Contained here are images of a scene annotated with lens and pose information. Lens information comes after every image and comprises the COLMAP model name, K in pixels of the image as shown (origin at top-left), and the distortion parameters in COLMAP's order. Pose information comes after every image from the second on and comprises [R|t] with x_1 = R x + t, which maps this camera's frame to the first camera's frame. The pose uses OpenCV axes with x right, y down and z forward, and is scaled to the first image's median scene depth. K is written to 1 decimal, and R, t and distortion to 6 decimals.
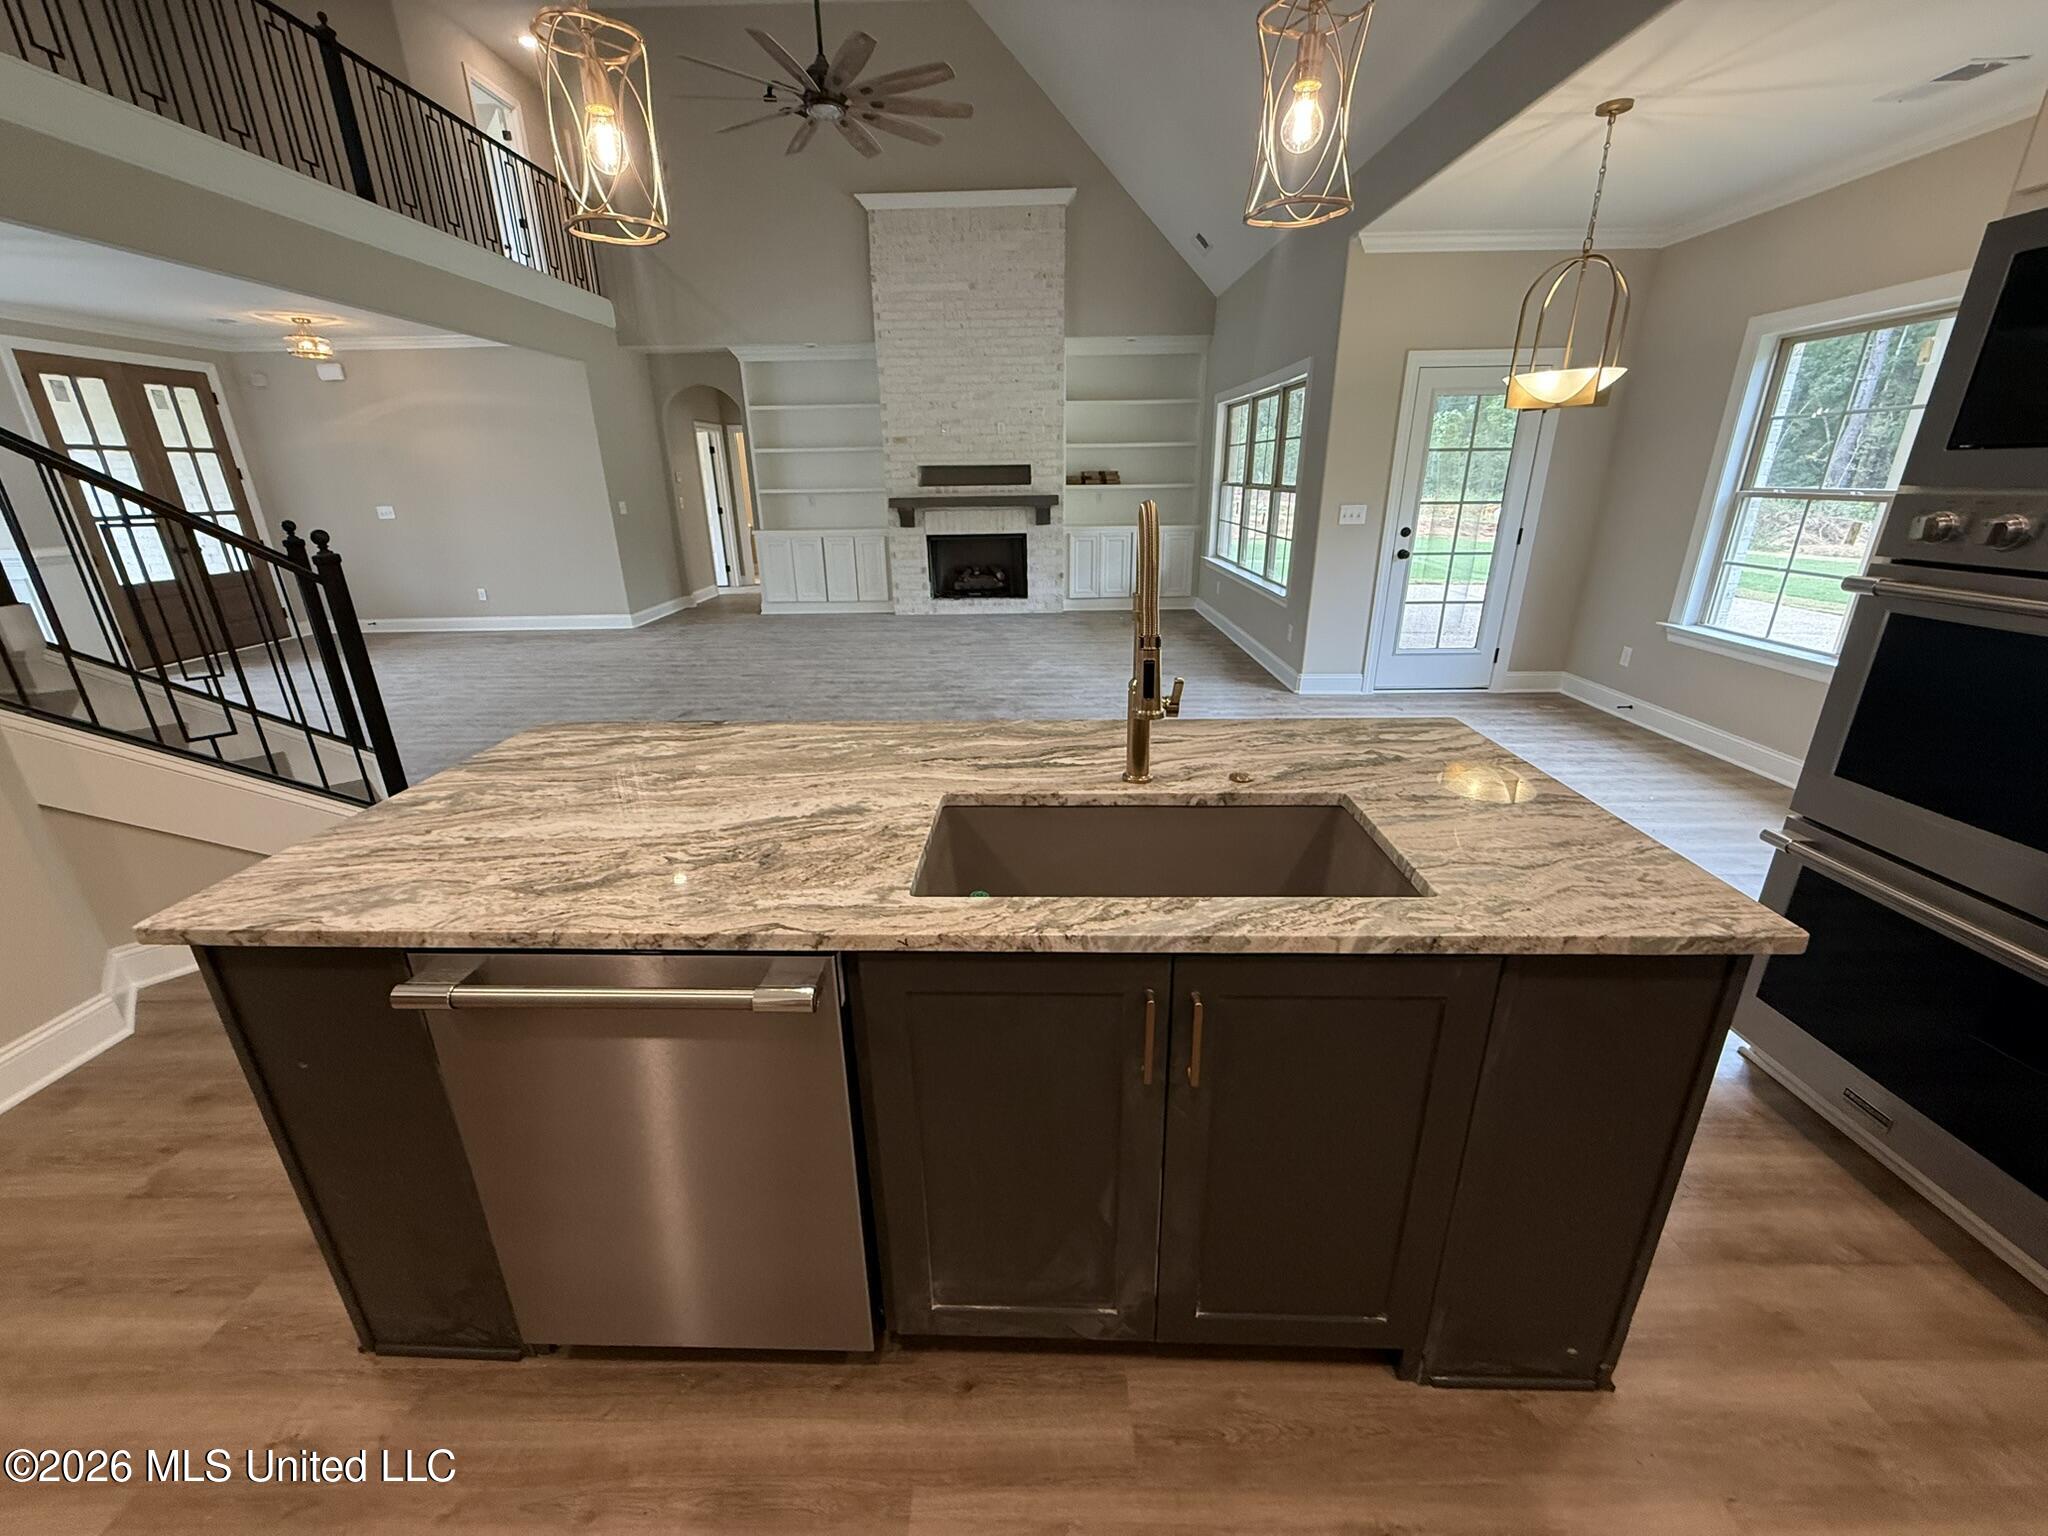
lens RADIAL K [[811.5, 0, 1016.7], [0, 811.5, 769.6], [0, 0, 1]] dist [0.000131, -0.000096]
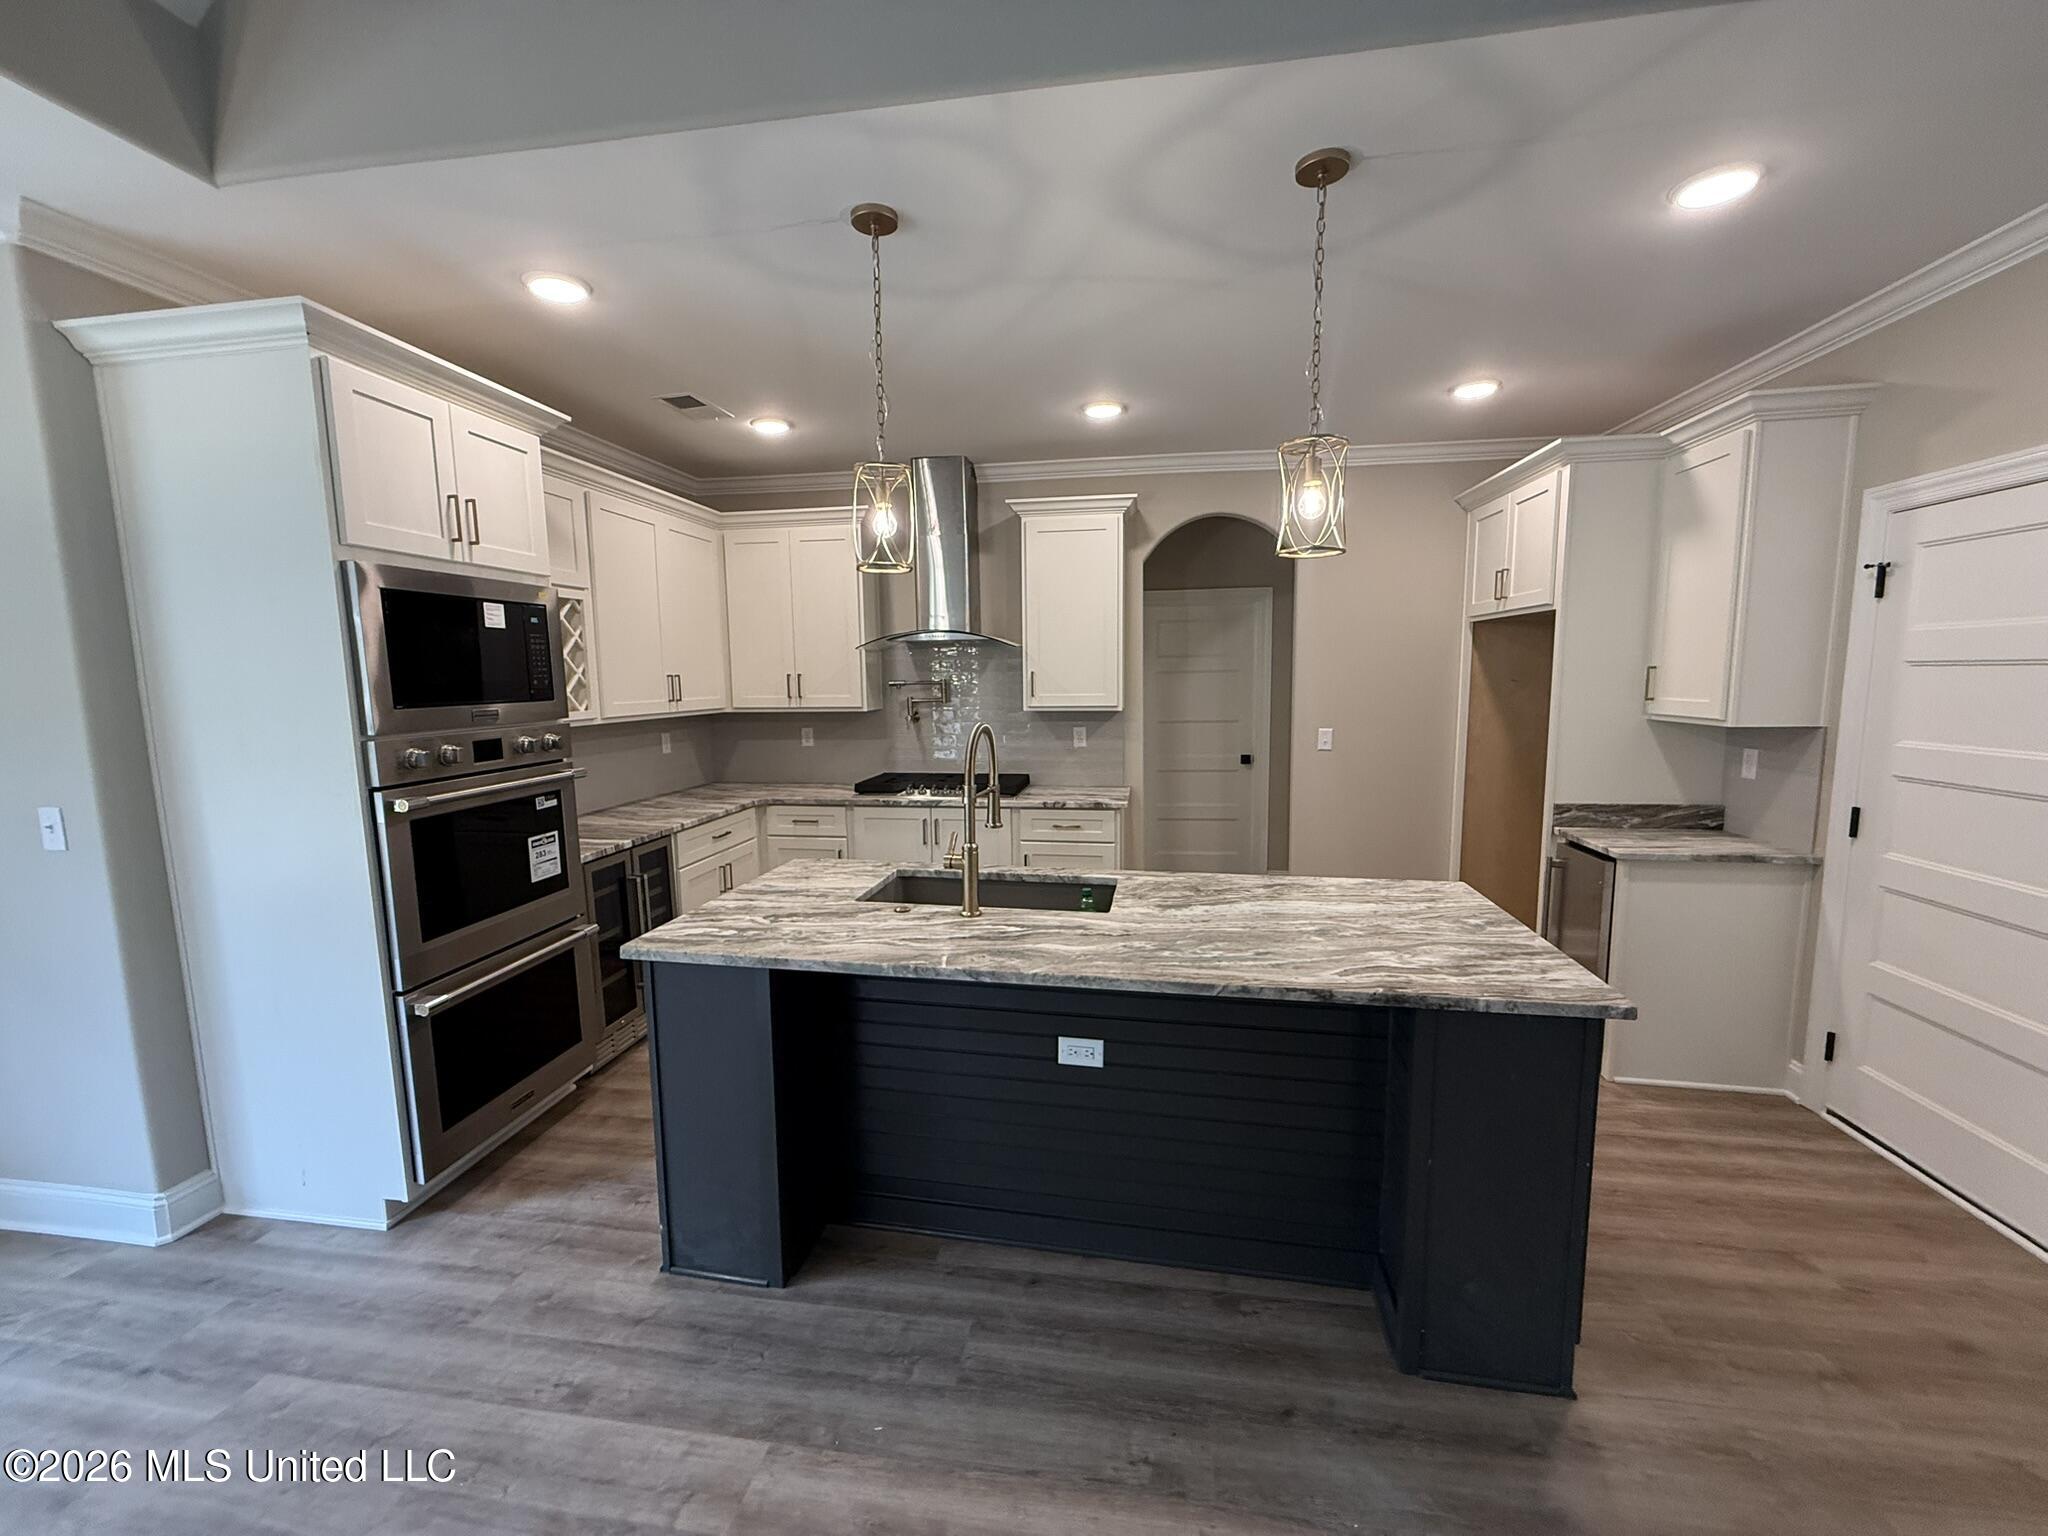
lens RADIAL K [[811.5, 0, 1016.4], [0, 811.5, 770.1], [0, 0, 1]] dist [0.000131, -0.000096]
pose [[-0.989140, 0.009669, 0.146661, -0.028113], [0.074839, 0.891927, 0.445942, -0.170662], [-0.126499, 0.452075, -0.882964, 0.433861]]
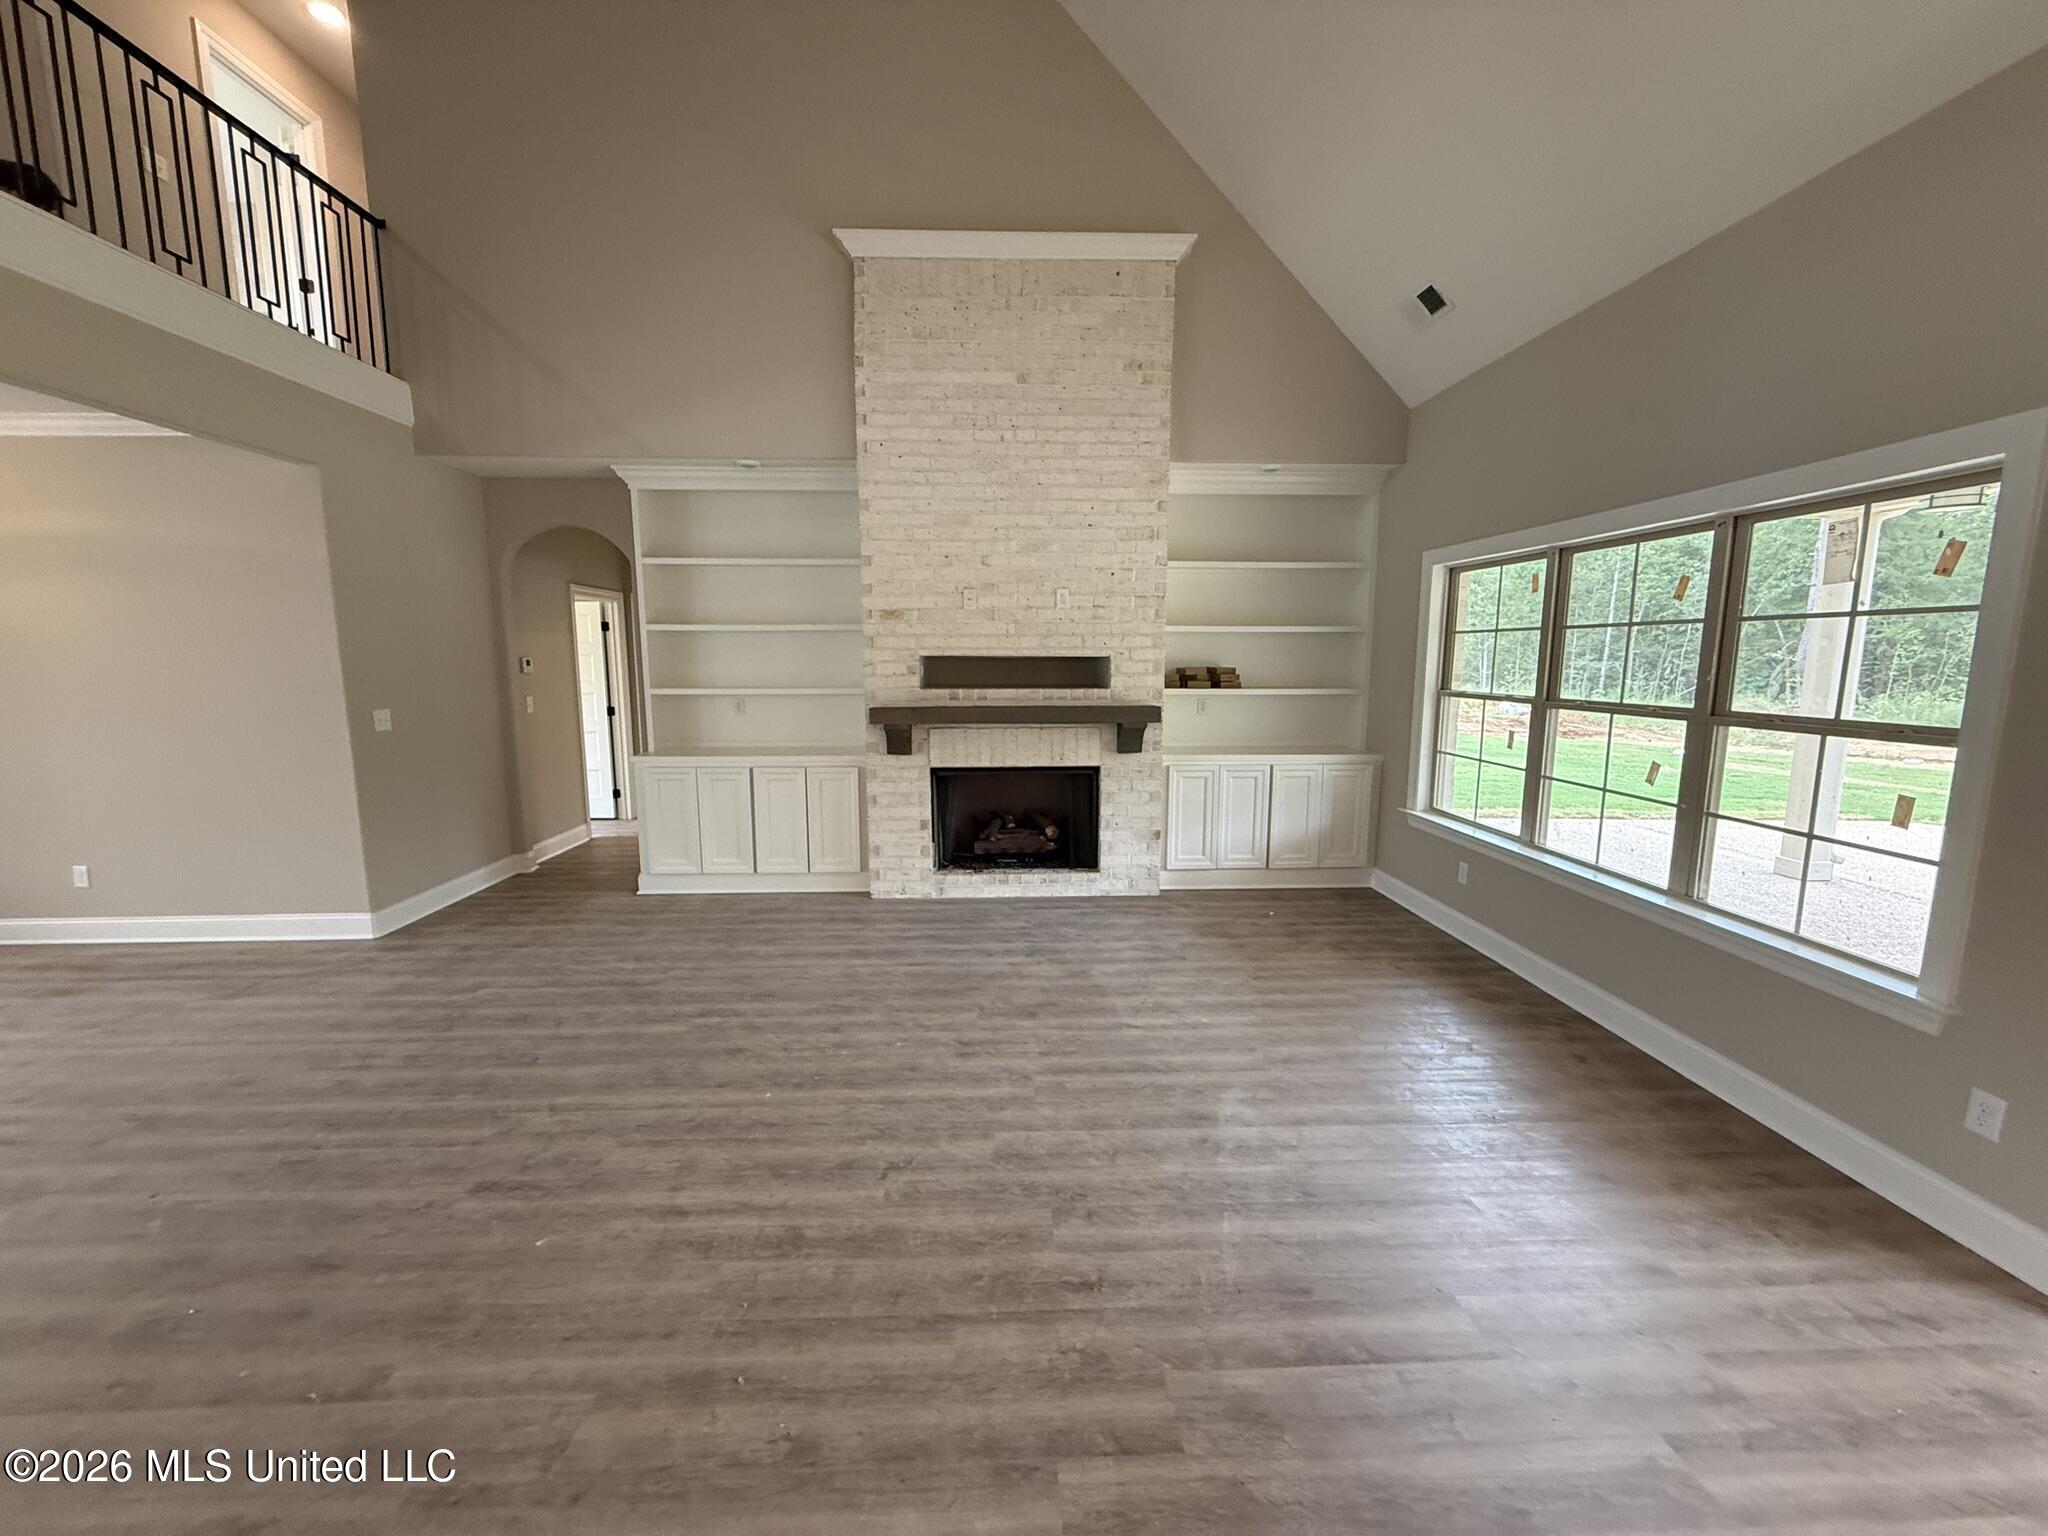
lens RADIAL K [[811.5, 0, 1016.4], [0, 811.5, 771.5], [0, 0, 1]] dist [0.000131, -0.000096]
pose [[0.998544, 0.007321, 0.053451, -0.090655], [0.004011, 0.977934, -0.208878, -0.182991], [-0.053800, 0.208788, 0.976480, 0.475206]]
